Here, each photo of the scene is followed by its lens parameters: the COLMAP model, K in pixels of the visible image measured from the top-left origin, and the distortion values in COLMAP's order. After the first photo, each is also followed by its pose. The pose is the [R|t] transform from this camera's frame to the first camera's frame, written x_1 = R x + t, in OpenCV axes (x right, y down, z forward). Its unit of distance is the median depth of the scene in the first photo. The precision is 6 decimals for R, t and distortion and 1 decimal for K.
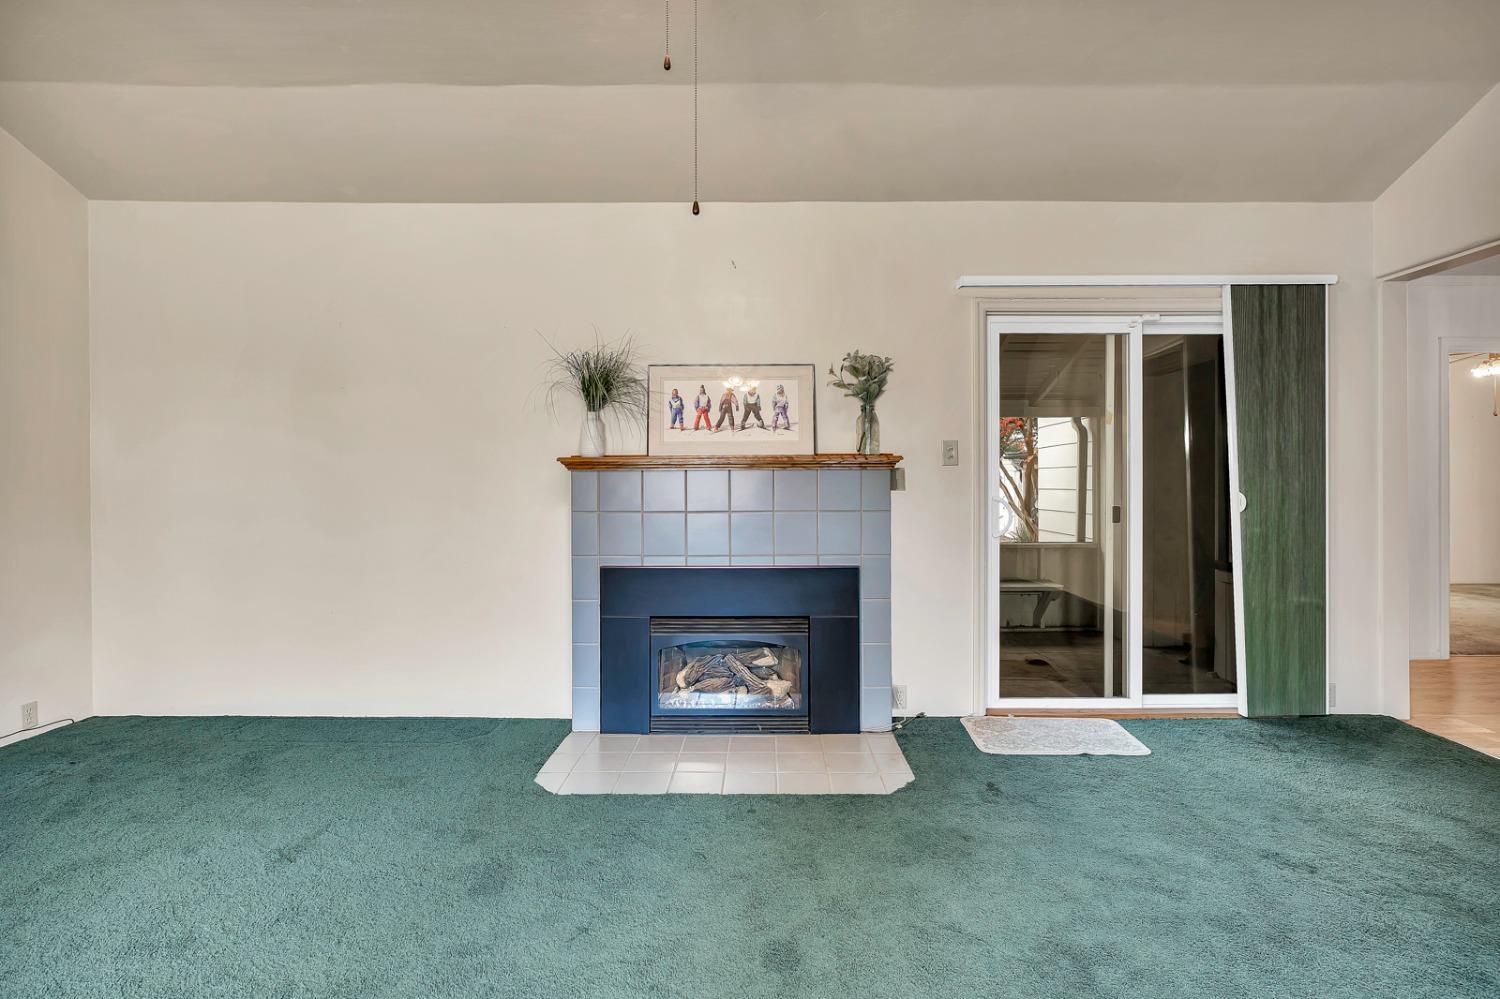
lens RADIAL K [[724.0, 0, 754.8], [0, 724.0, 466.1], [0, 0, 1]] dist [-0.006334, -0.000159]
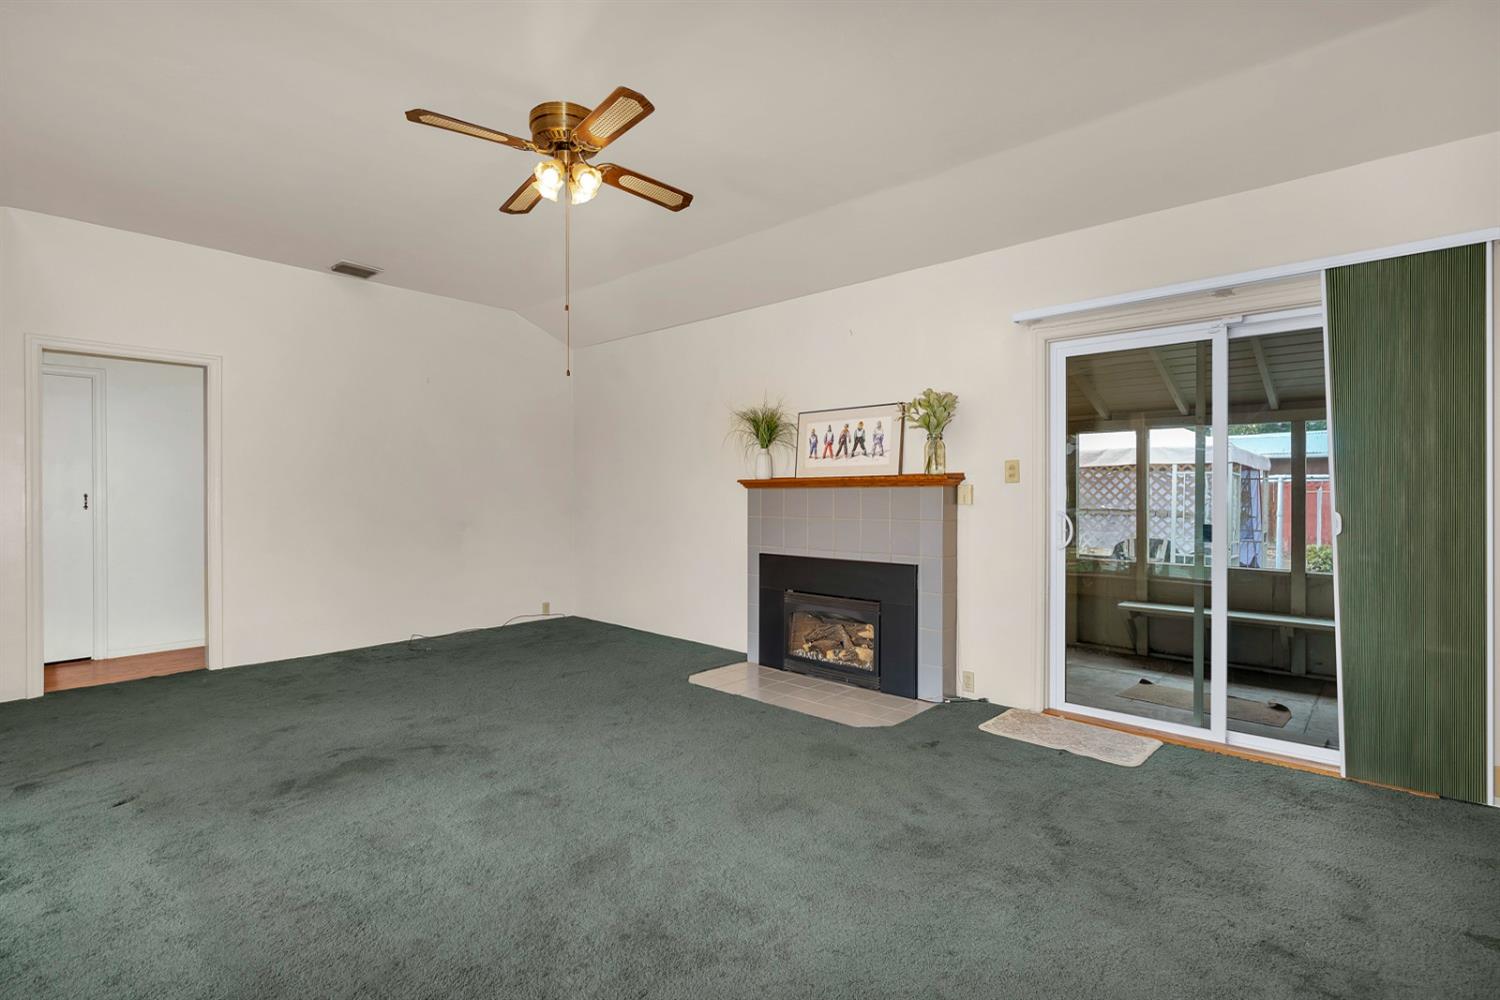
lens RADIAL K [[724.0, 0, 748.3], [0, 724.0, 493.5], [0, 0, 1]] dist [-0.006334, -0.000159]
pose [[0.727272, 0.002925, -0.686343, 0.752661], [0.004144, 0.999954, 0.008653, 0.004066], [0.686337, -0.009137, 0.727226, -0.091675]]
